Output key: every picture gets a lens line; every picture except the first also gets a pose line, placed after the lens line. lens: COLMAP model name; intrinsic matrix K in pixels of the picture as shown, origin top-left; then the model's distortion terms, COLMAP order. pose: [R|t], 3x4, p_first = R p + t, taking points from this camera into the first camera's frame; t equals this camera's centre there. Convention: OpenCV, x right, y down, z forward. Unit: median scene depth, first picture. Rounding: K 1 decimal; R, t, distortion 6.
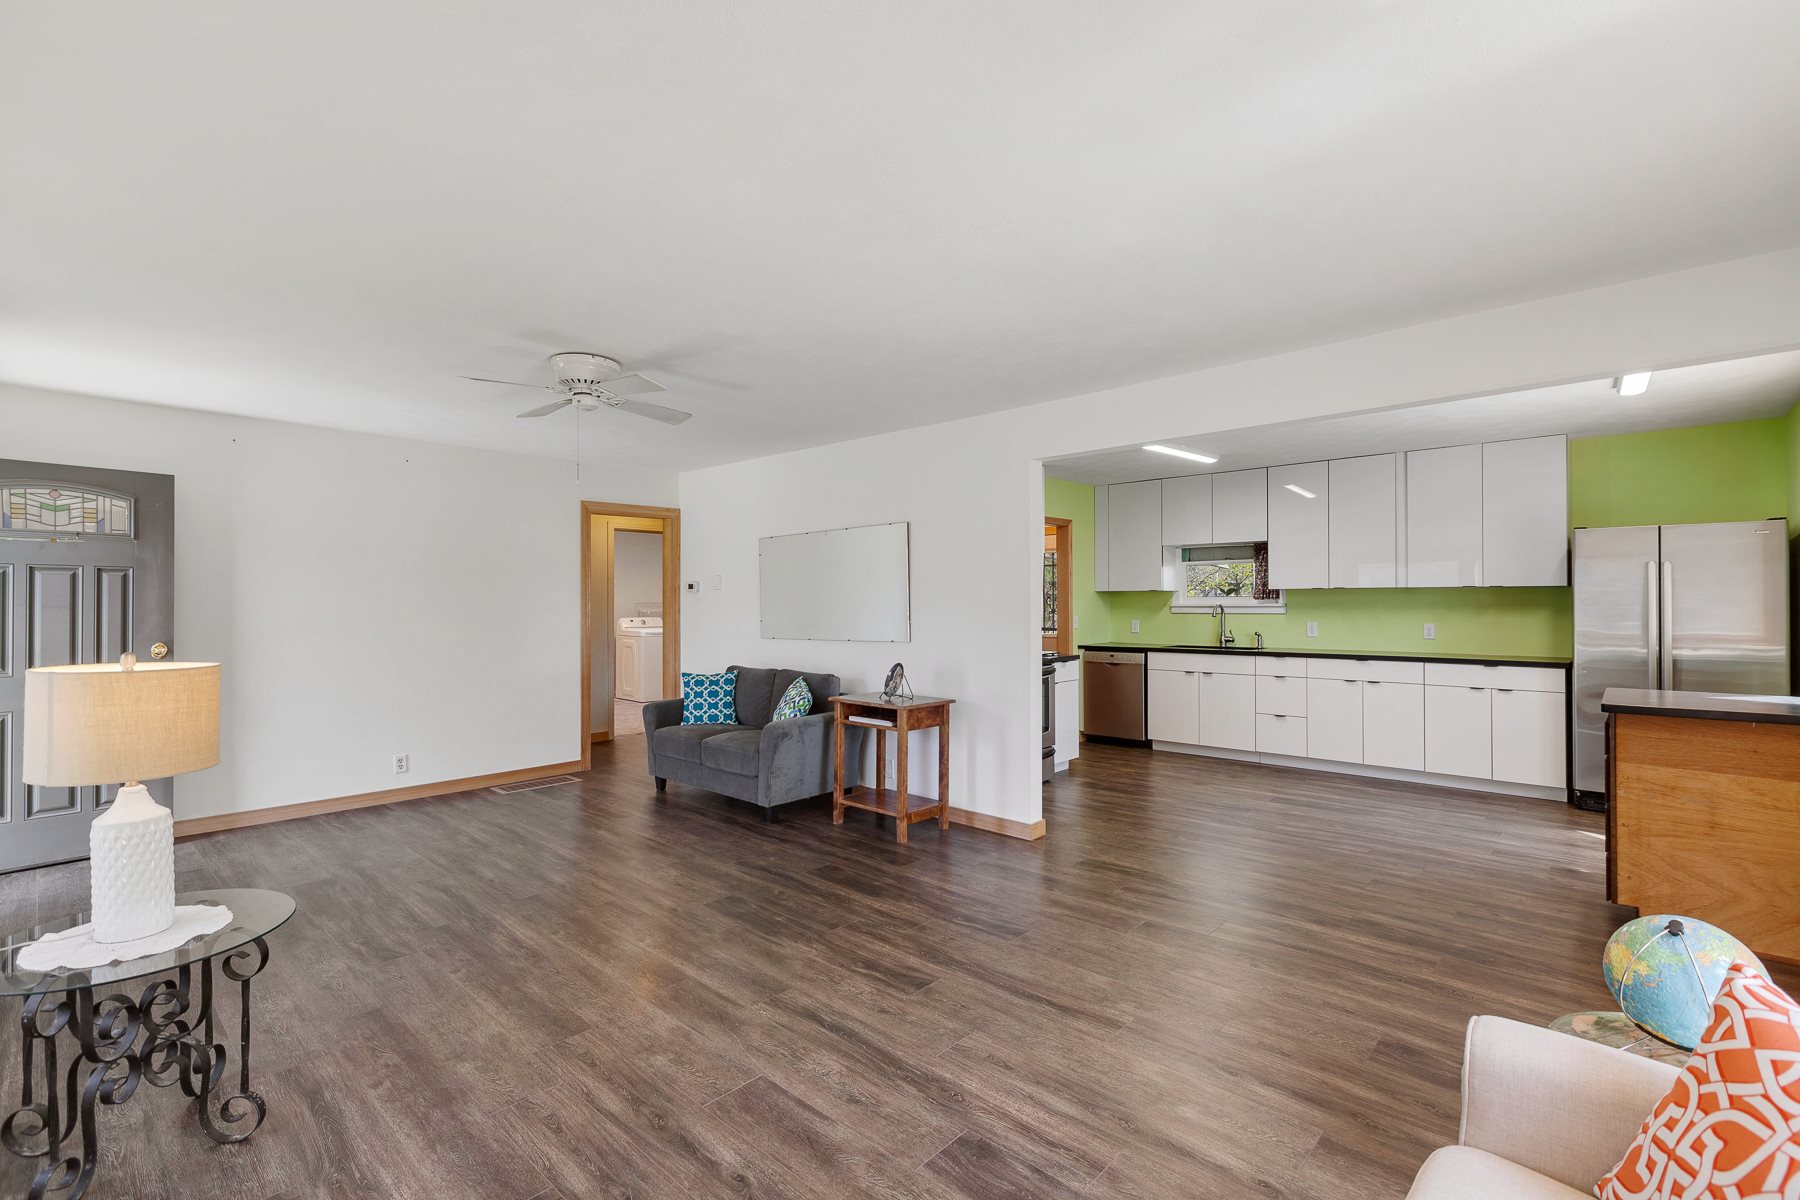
lens RADIAL K [[797.7, 0, 890.1], [0, 797.7, 592.7], [0, 0, 1]] dist [0.000195, -0.000898]
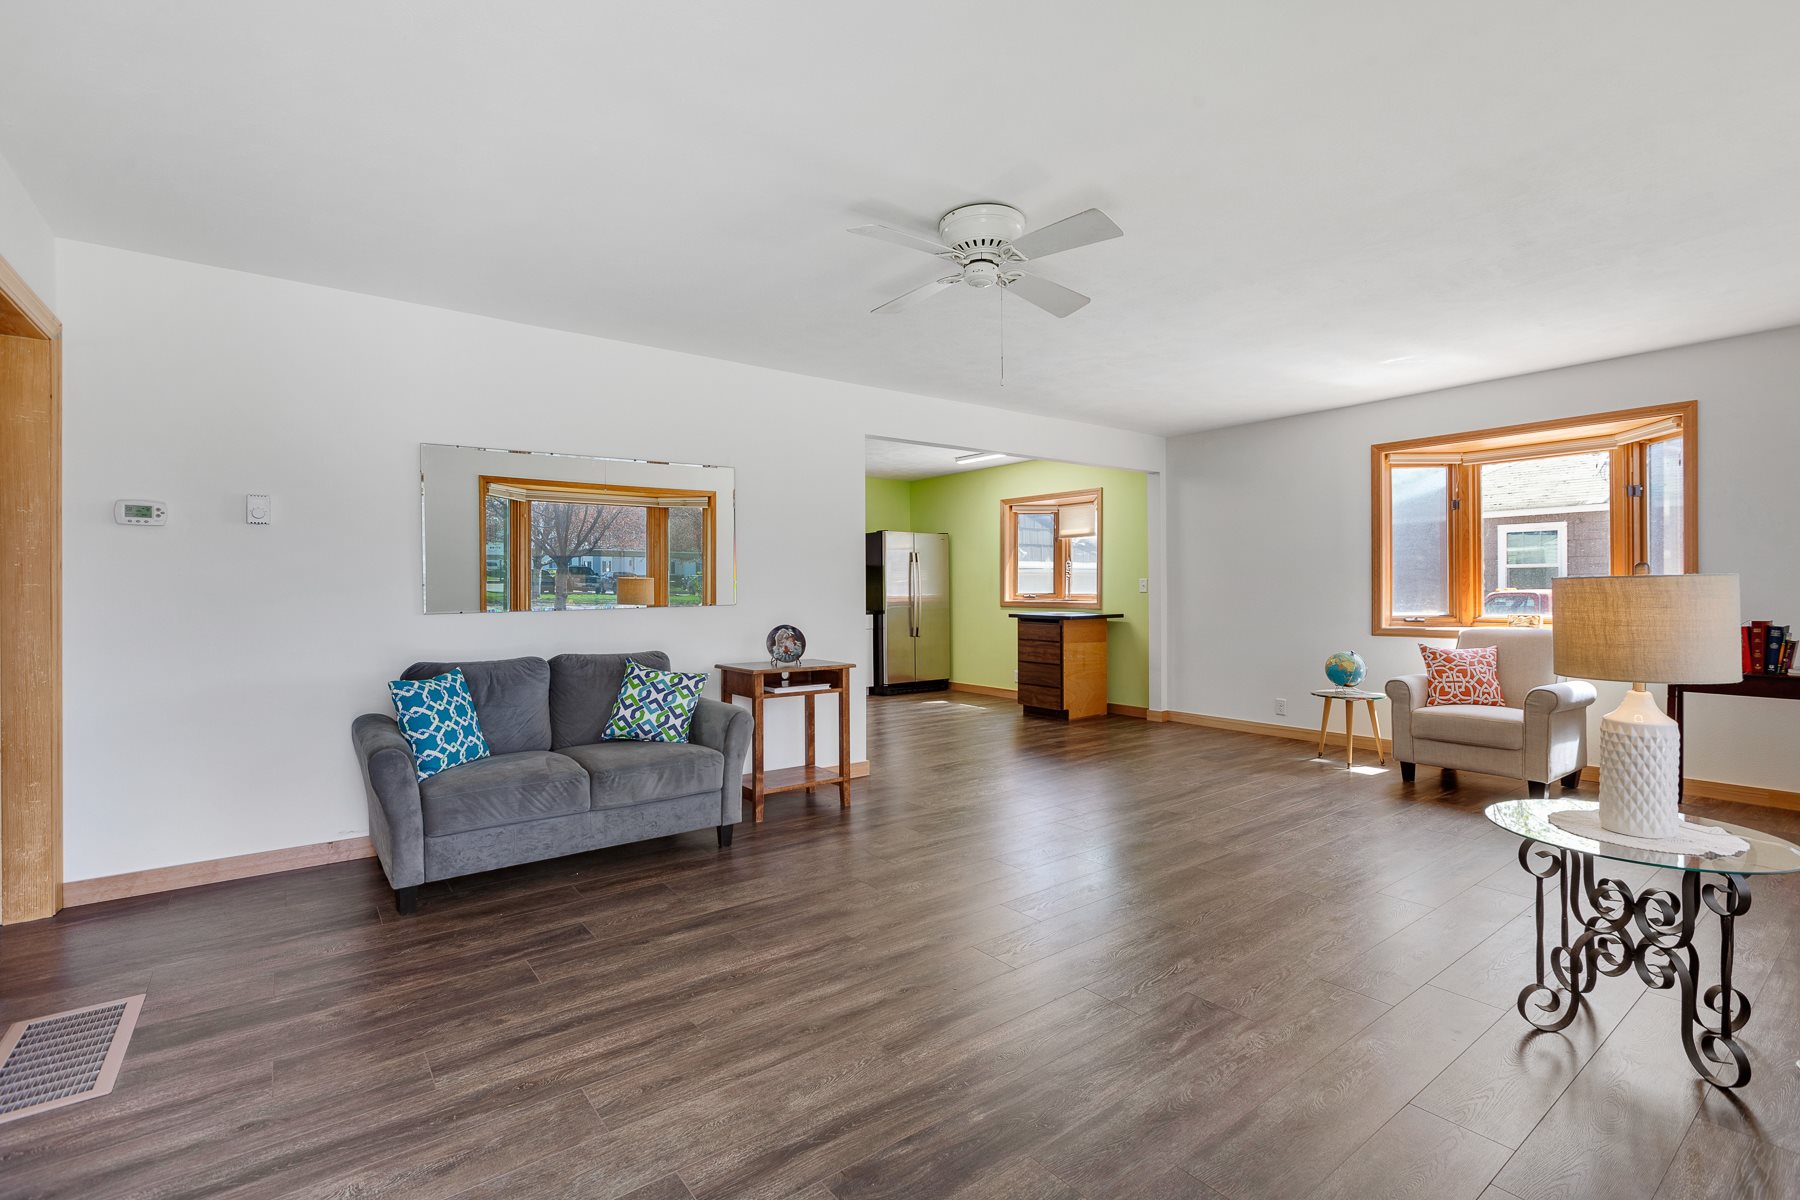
lens RADIAL K [[812.8, 0, 884.1], [0, 812.8, 588.5], [0, 0, 1]] dist [0.003727, 0.000170]
pose [[0.183246, 0.001743, 0.983066, -0.816589], [-0.006896, 0.999976, -0.000488, 0.042569], [-0.983043, -0.006690, 0.183253, 0.666636]]
